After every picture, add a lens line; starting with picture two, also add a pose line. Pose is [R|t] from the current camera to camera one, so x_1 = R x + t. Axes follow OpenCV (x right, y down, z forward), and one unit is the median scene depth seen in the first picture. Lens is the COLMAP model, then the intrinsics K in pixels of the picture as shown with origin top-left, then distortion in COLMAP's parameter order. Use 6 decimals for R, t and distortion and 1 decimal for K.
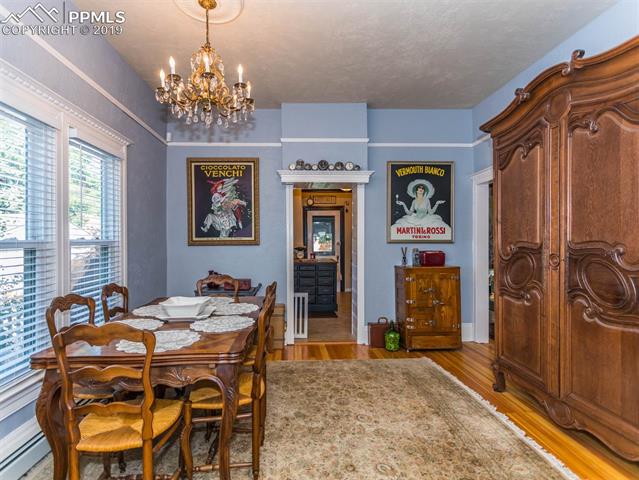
lens RADIAL K [[357.3, 0, 319.0], [0, 357.3, 237.9], [0, 0, 1]] dist [0.003205, 0.000691]
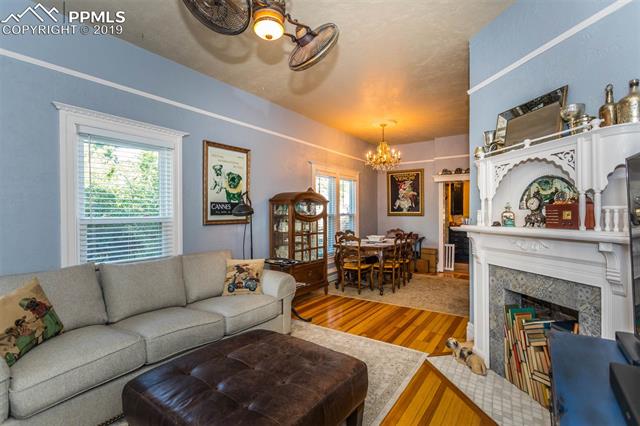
lens RADIAL K [[308.1, 0, 319.3], [0, 308.1, 210.6], [0, 0, 1]] dist [0.013538, 0.000848]
pose [[0.794094, 0.000470, -0.607794, 0.381324], [0.001429, 0.999995, 0.002641, -0.013297], [0.607793, -0.002966, 0.794090, -0.604244]]
